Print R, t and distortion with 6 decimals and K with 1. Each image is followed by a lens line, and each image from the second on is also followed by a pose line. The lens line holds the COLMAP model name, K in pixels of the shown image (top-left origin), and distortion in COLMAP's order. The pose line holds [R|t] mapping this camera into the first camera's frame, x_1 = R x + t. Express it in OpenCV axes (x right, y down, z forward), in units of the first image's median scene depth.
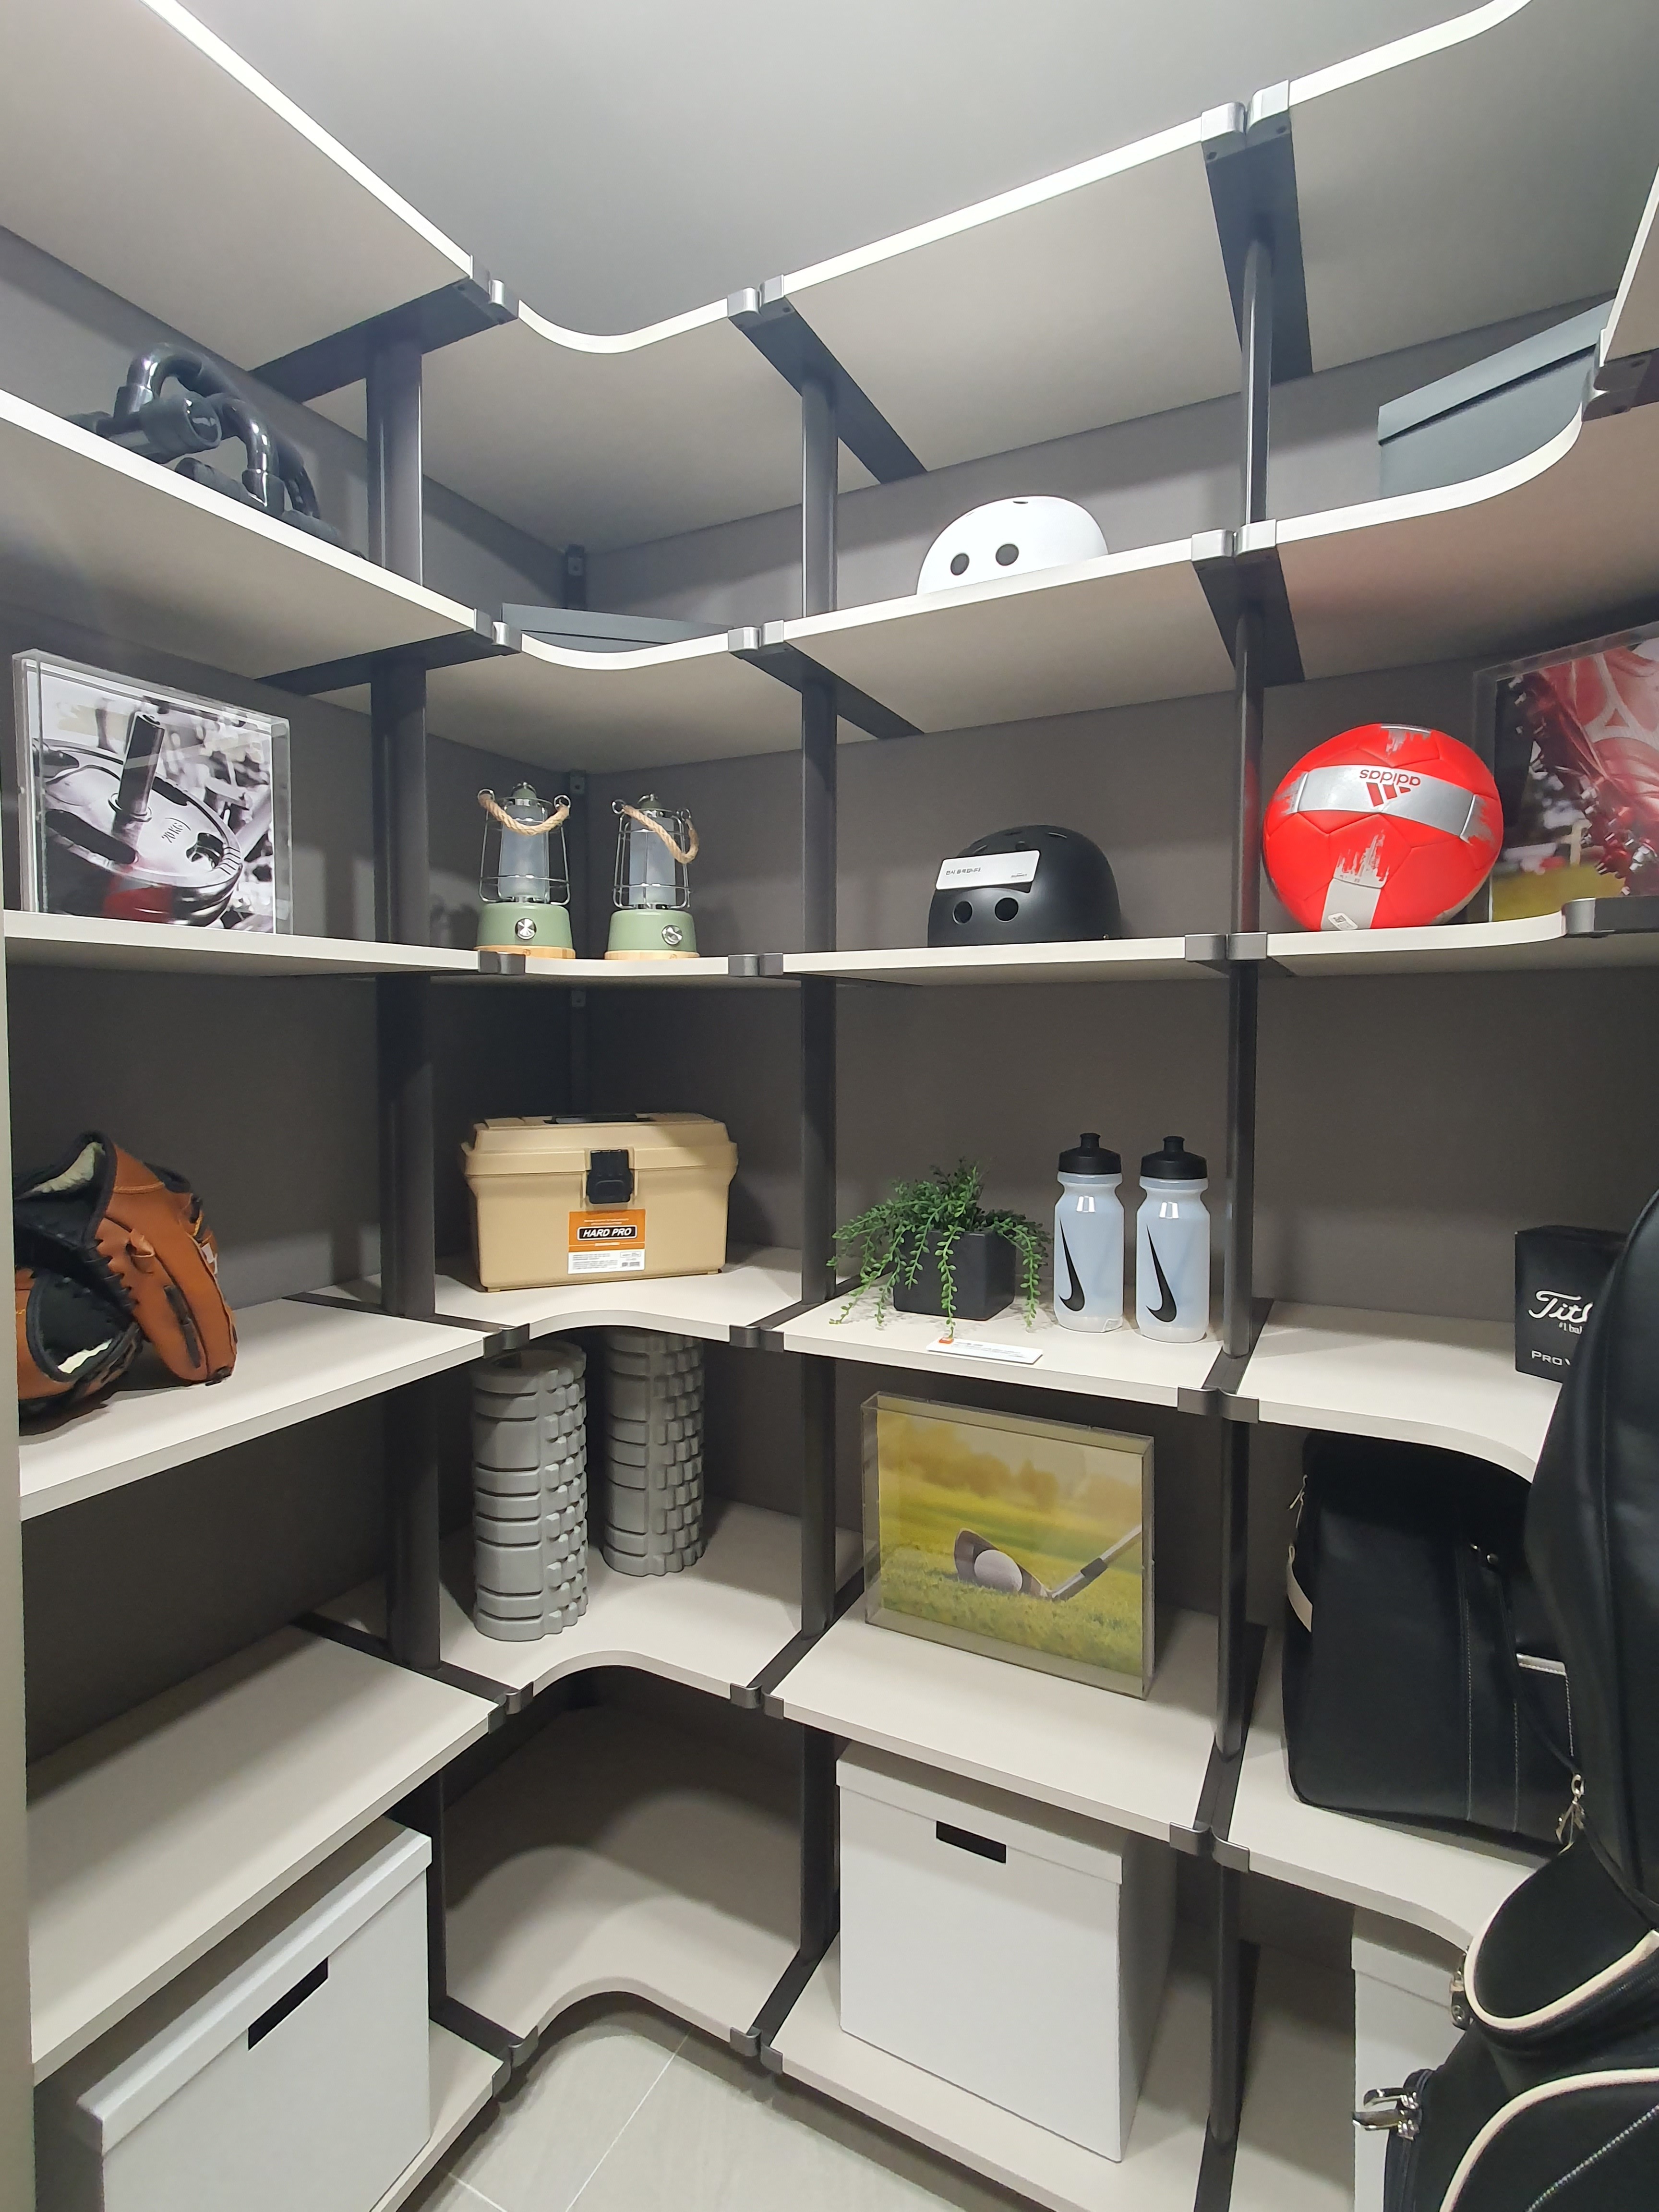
lens RADIAL K [[1074.8, 0, 828.8], [0, 1074.8, 1079.6], [0, 0, 1]] dist [-0.002936, 0.000472]
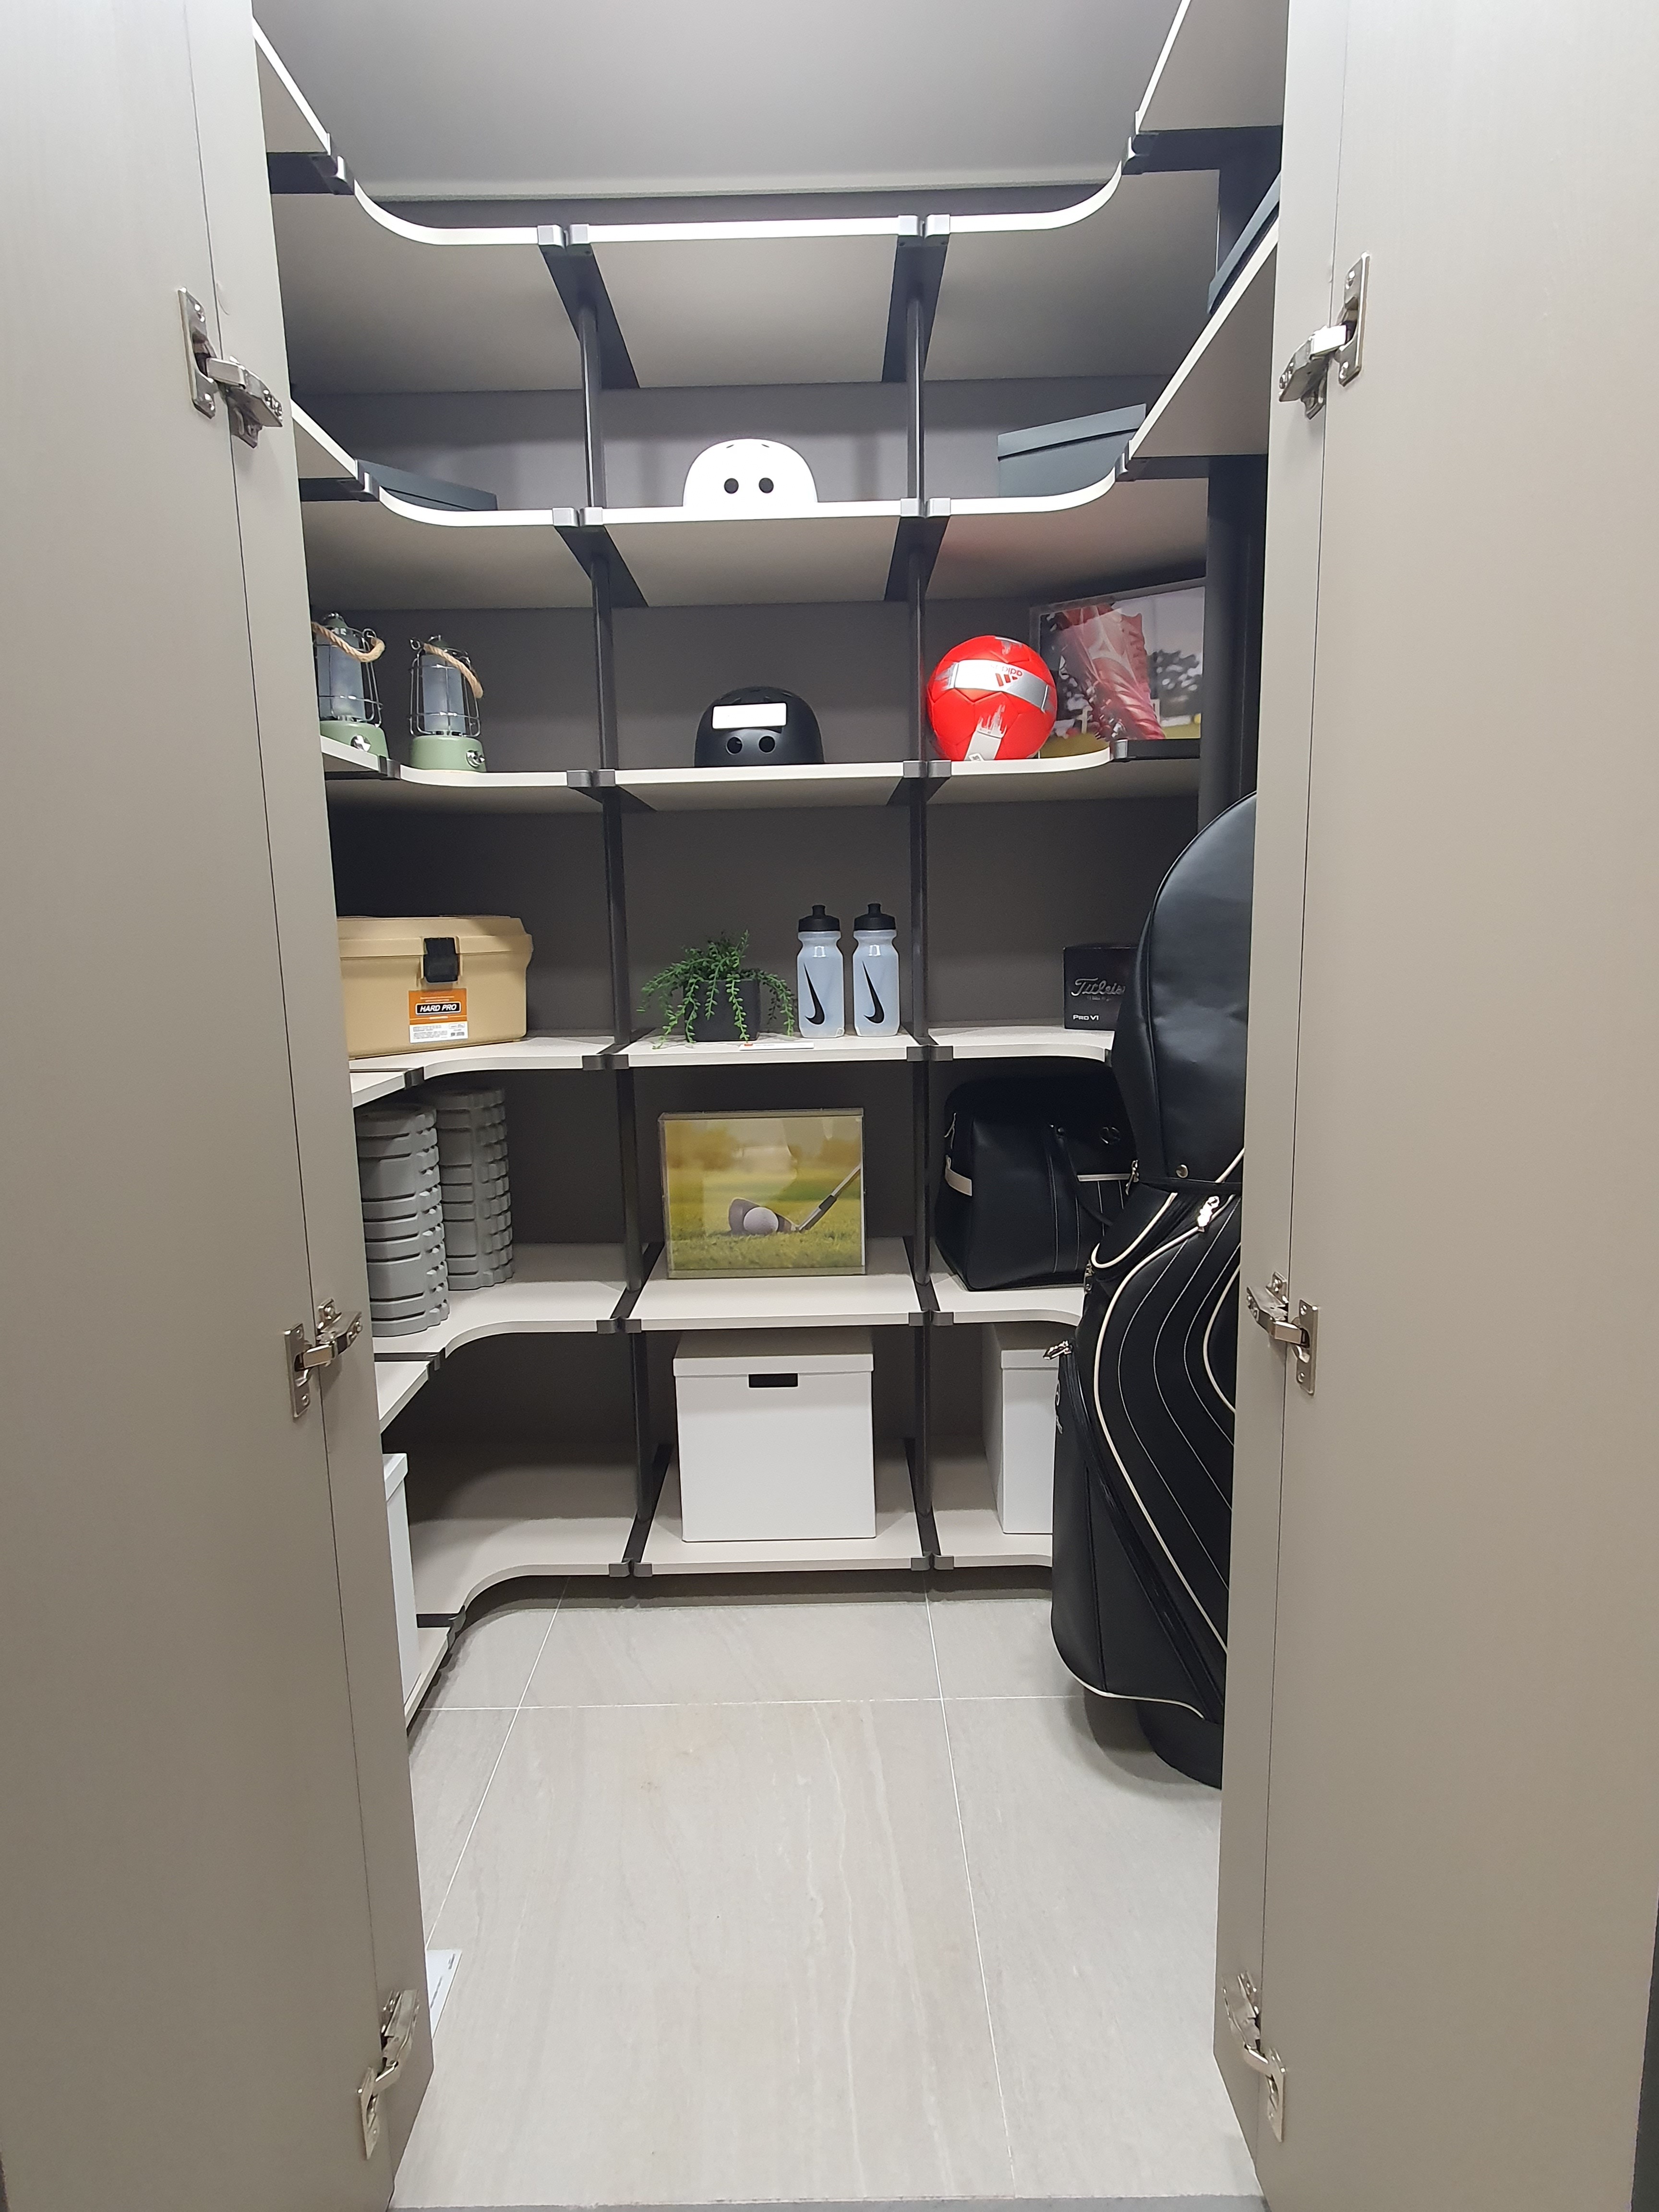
lens RADIAL K [[1074.8, 0, 828.8], [0, 1074.8, 1079.6], [0, 0, 1]] dist [-0.002936, 0.000472]
pose [[0.886788, -0.088430, 0.453638, -0.435402], [0.042533, 0.992974, 0.110421, 0.125879], [-0.460216, -0.078625, 0.884319, -0.326037]]
